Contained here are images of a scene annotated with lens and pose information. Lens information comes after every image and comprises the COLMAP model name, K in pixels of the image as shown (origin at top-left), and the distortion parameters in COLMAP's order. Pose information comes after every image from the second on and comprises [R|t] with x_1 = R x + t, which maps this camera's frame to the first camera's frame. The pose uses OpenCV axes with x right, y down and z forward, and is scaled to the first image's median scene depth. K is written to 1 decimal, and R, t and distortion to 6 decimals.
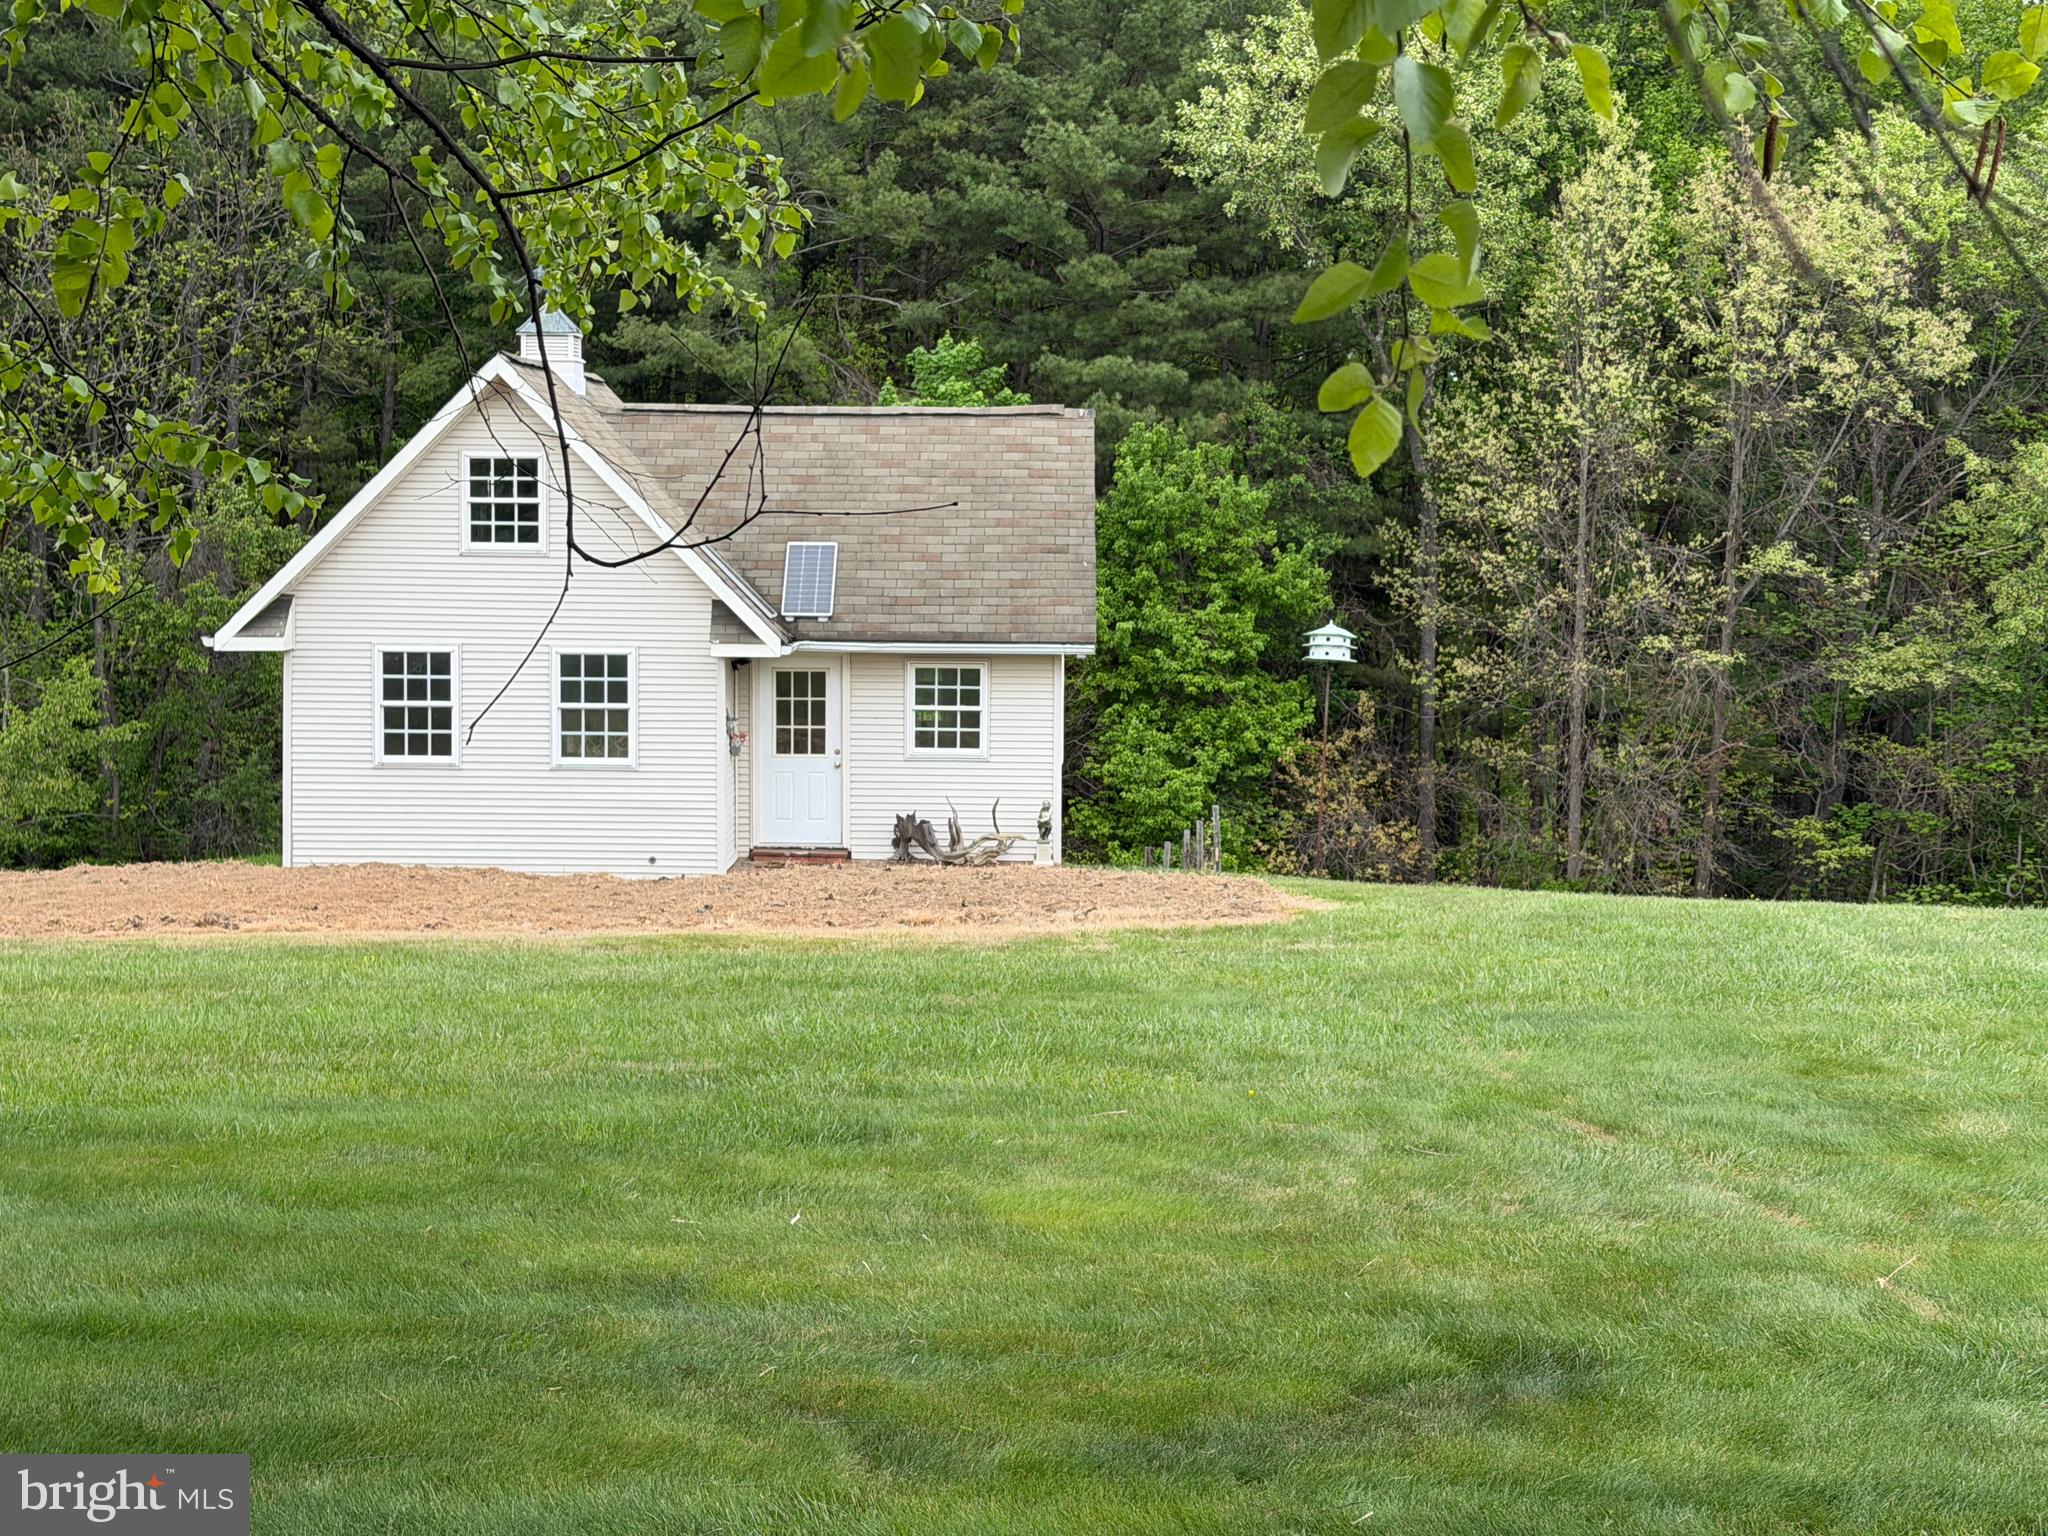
lens RADIAL K [[3256.4, 0, 1028.2], [0, 3256.4, 763.2], [0, 0, 1]] dist [0.132004, 0.000000]
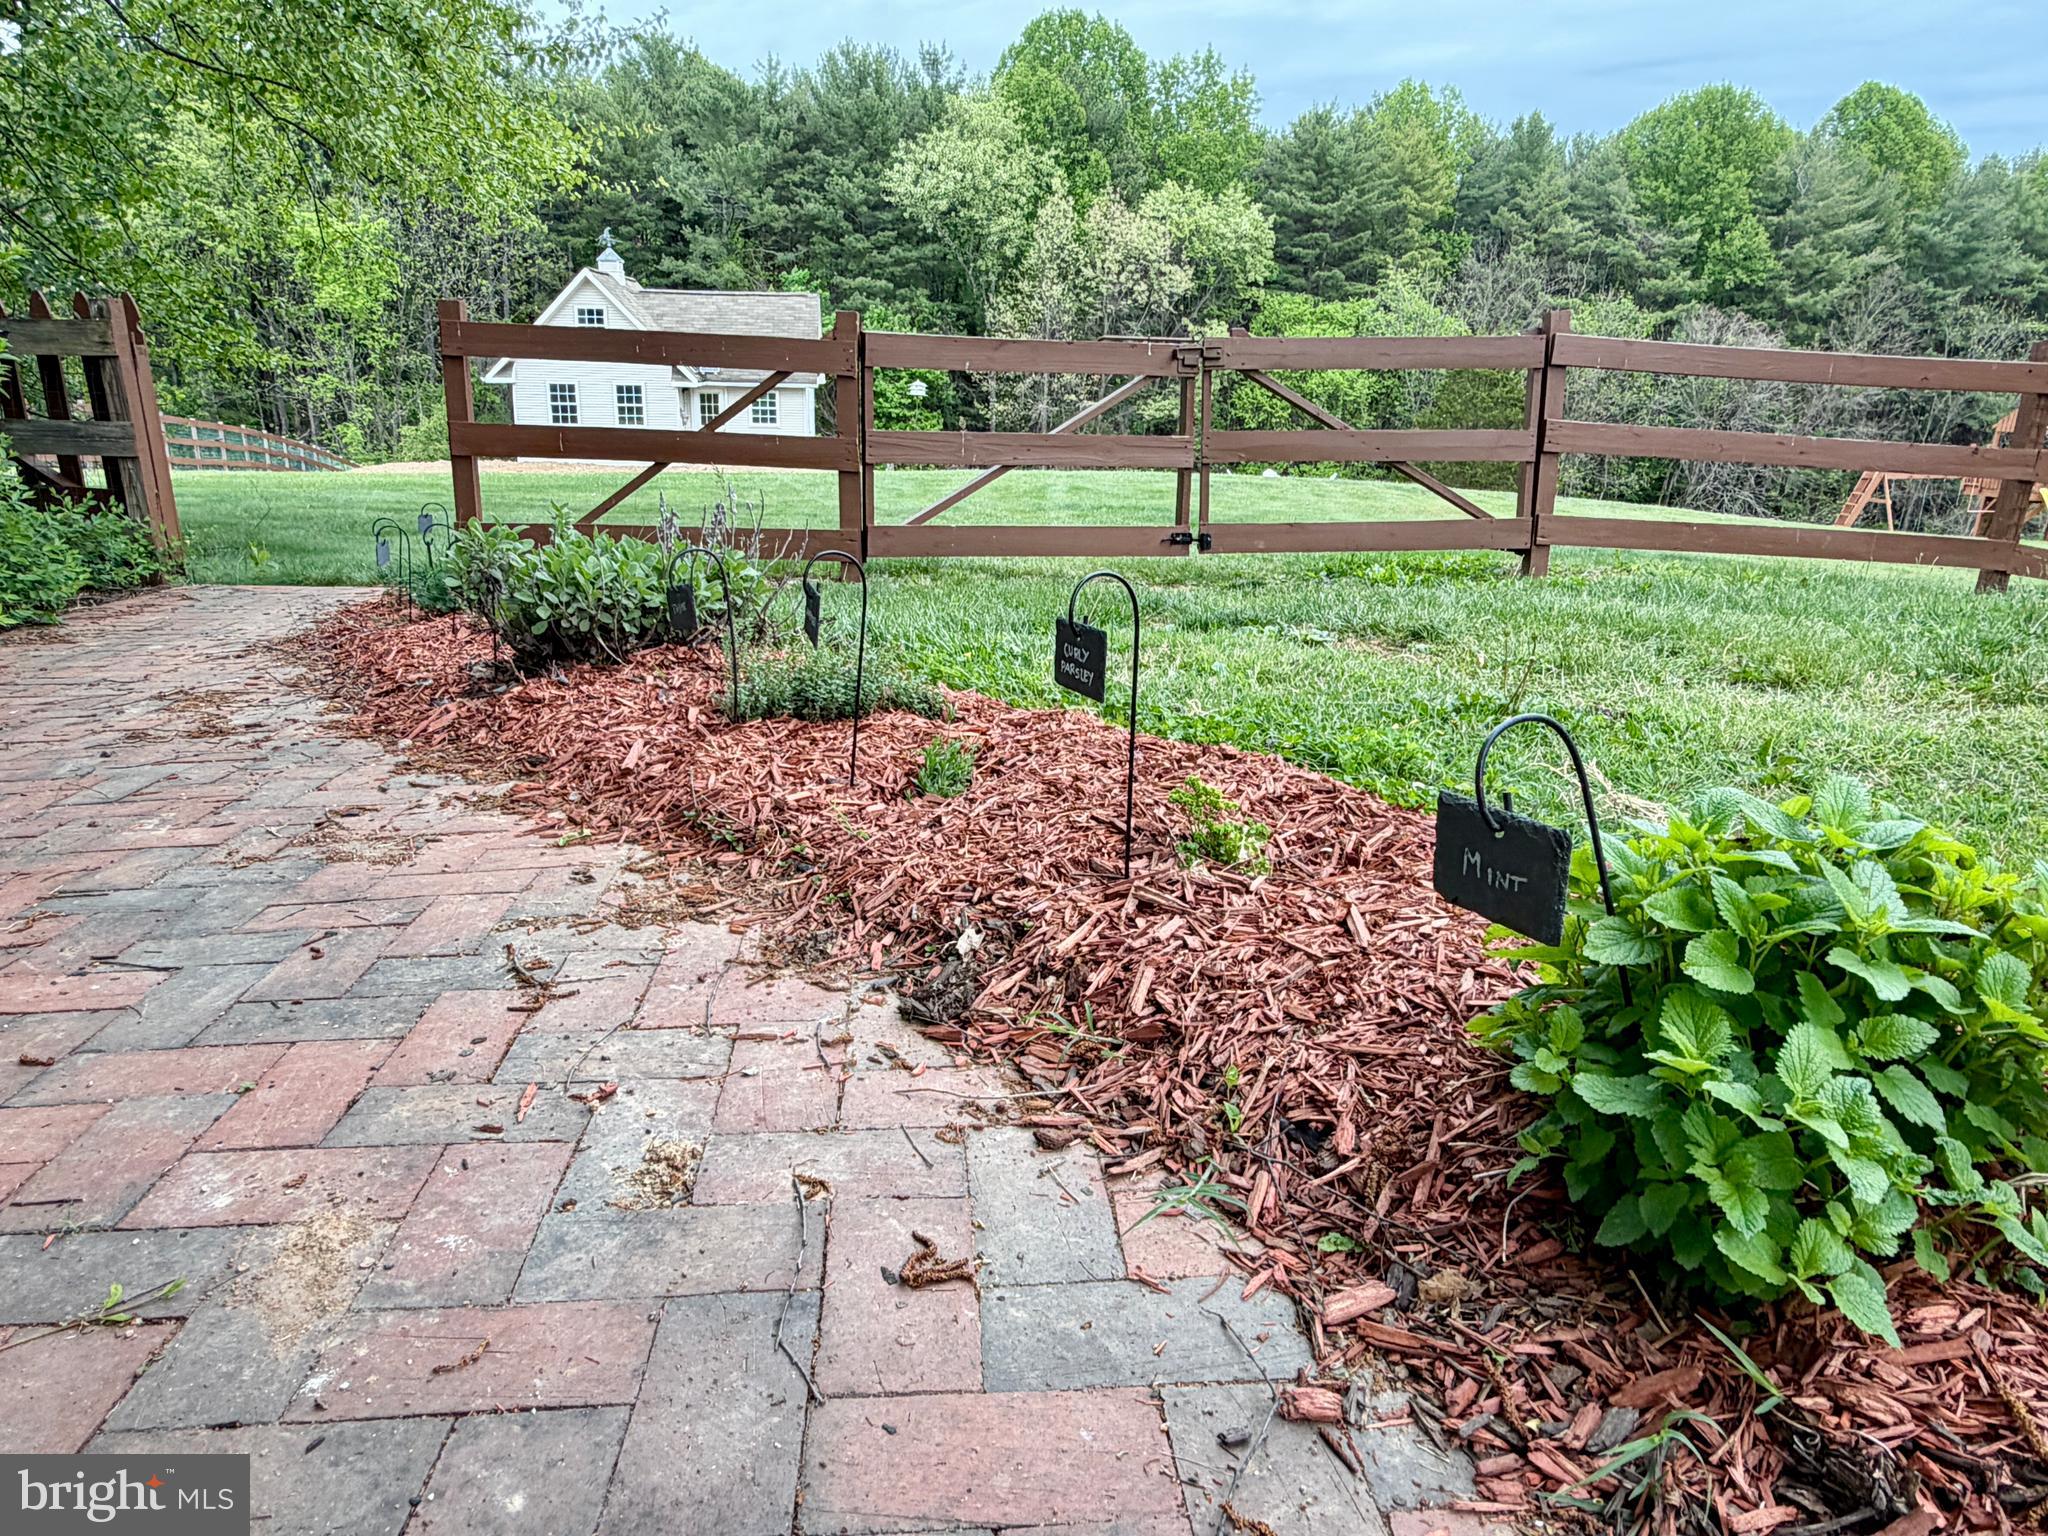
lens RADIAL K [[1351.2, 0, 1017.0], [0, 1351.2, 785.2], [0, 0, 1]] dist [0.003239, 0.000210]
pose [[0.995818, -0.015787, 0.089984, 0.045911], [-0.005173, 0.973633, 0.228061, 0.018059], [-0.091212, -0.227573, 0.969480, -0.108151]]
